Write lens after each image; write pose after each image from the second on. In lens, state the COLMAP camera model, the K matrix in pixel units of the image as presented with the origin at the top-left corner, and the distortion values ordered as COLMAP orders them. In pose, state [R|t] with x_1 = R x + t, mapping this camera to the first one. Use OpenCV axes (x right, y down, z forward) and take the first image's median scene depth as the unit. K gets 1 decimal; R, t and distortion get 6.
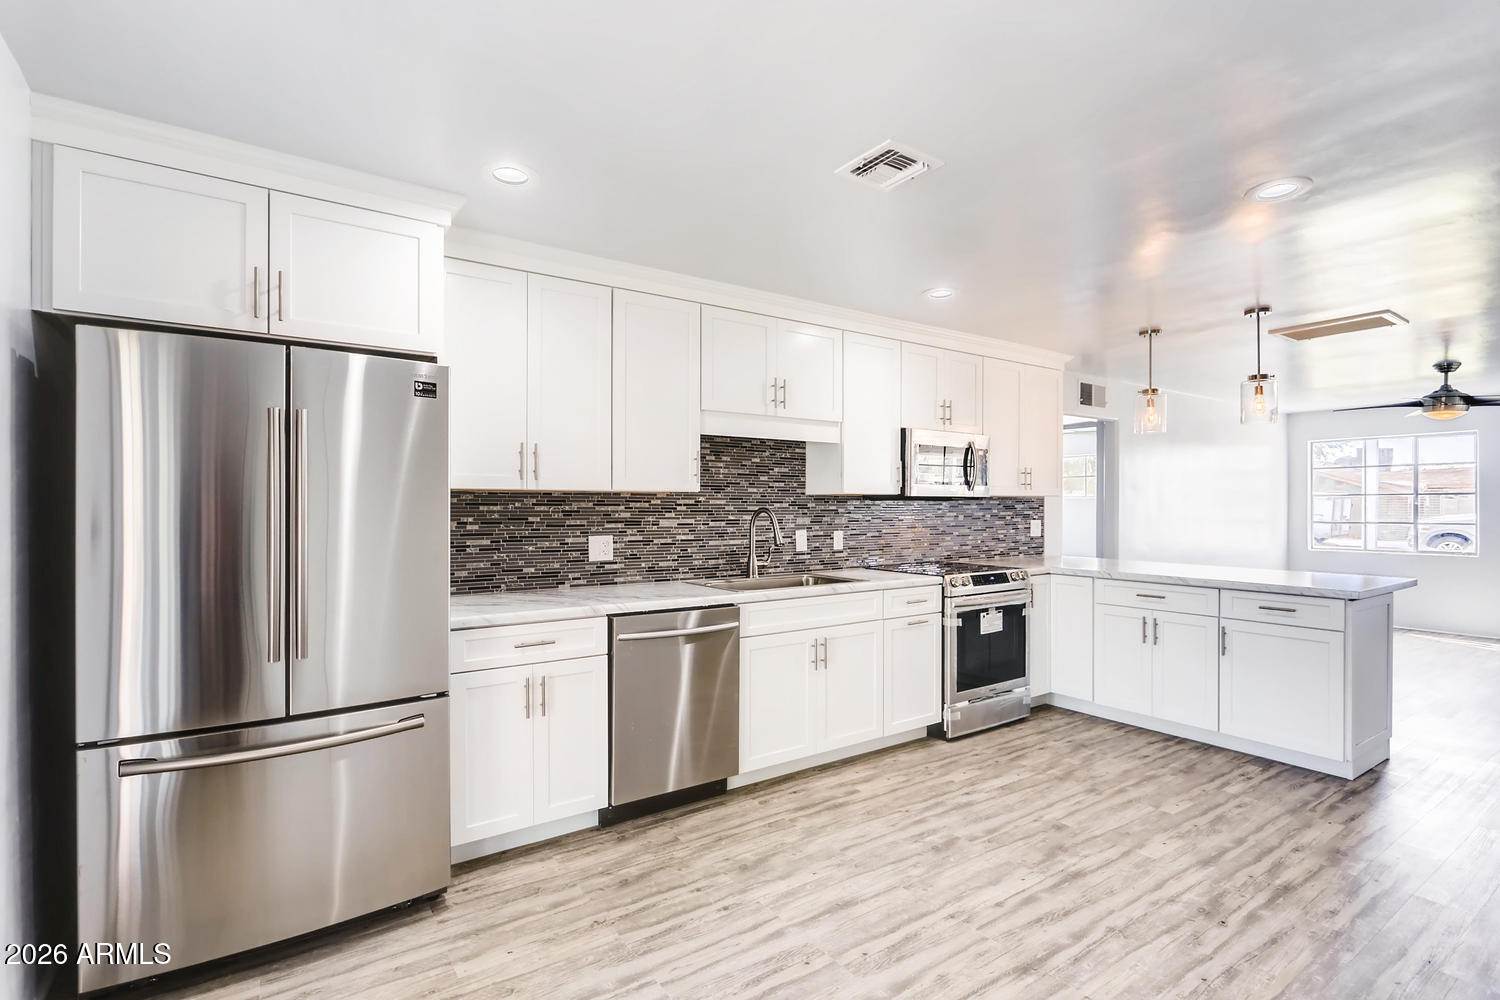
lens RADIAL K [[719.2, 0, 740.8], [0, 719.2, 509.7], [0, 0, 1]] dist [-0.011121, 0.003427]
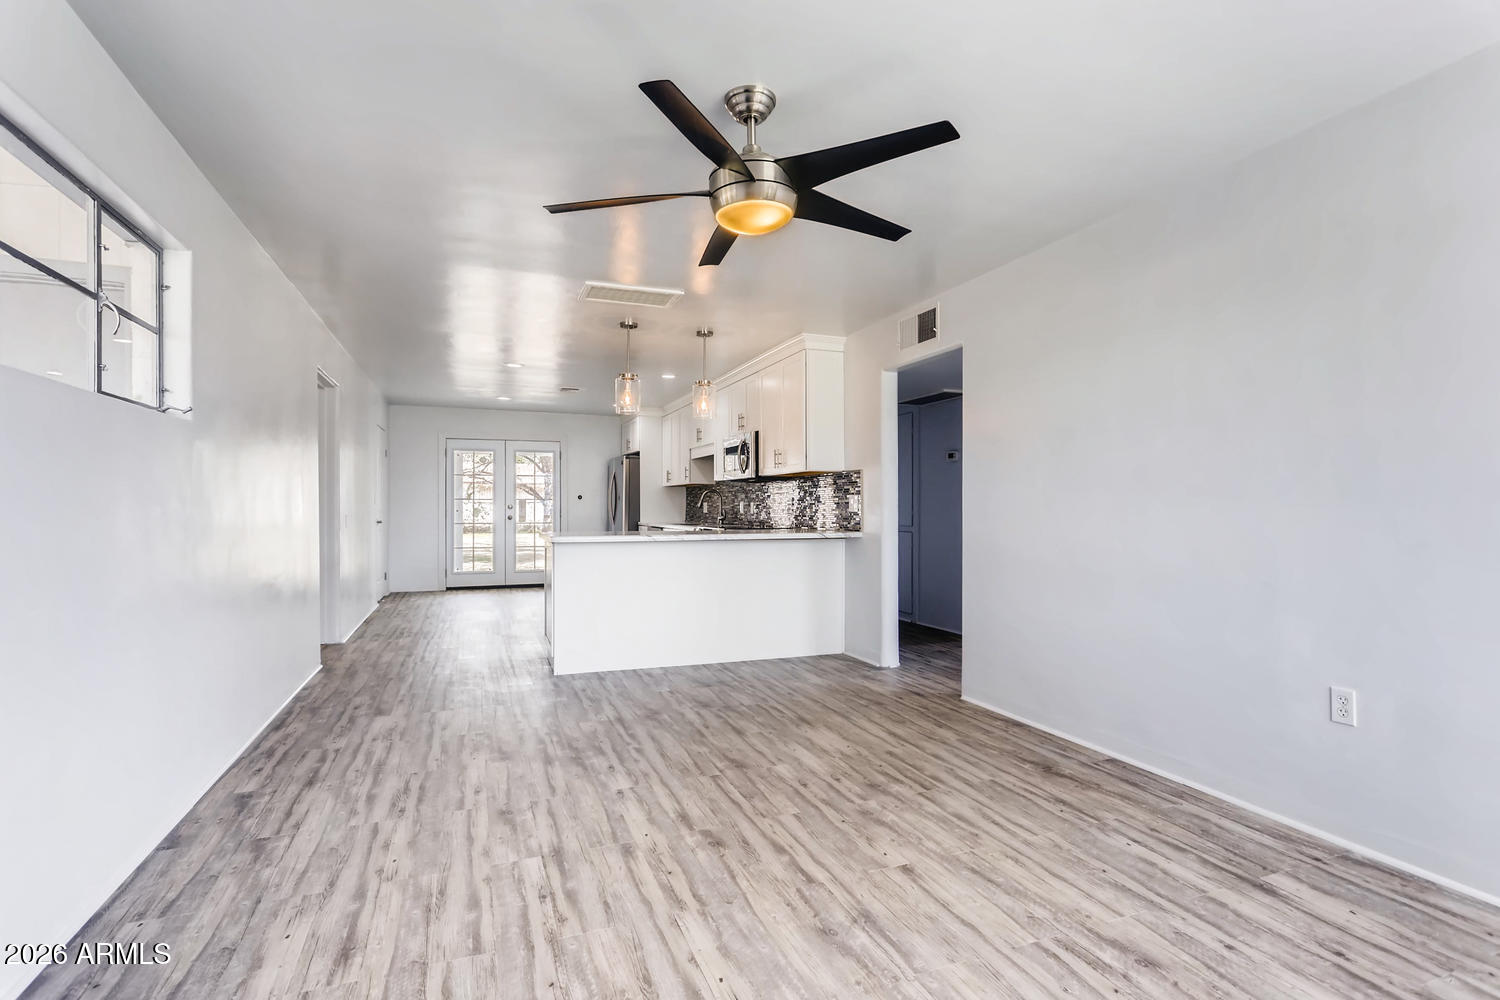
lens RADIAL K [[719.2, 0, 738.6], [0, 719.2, 505.0], [0, 0, 1]] dist [-0.011121, 0.003427]
pose [[-0.245709, -0.003220, -0.969338, 2.061527], [-0.005517, 0.999983, -0.001924, 0.045915], [0.969328, 0.004875, -0.245723, 1.625663]]
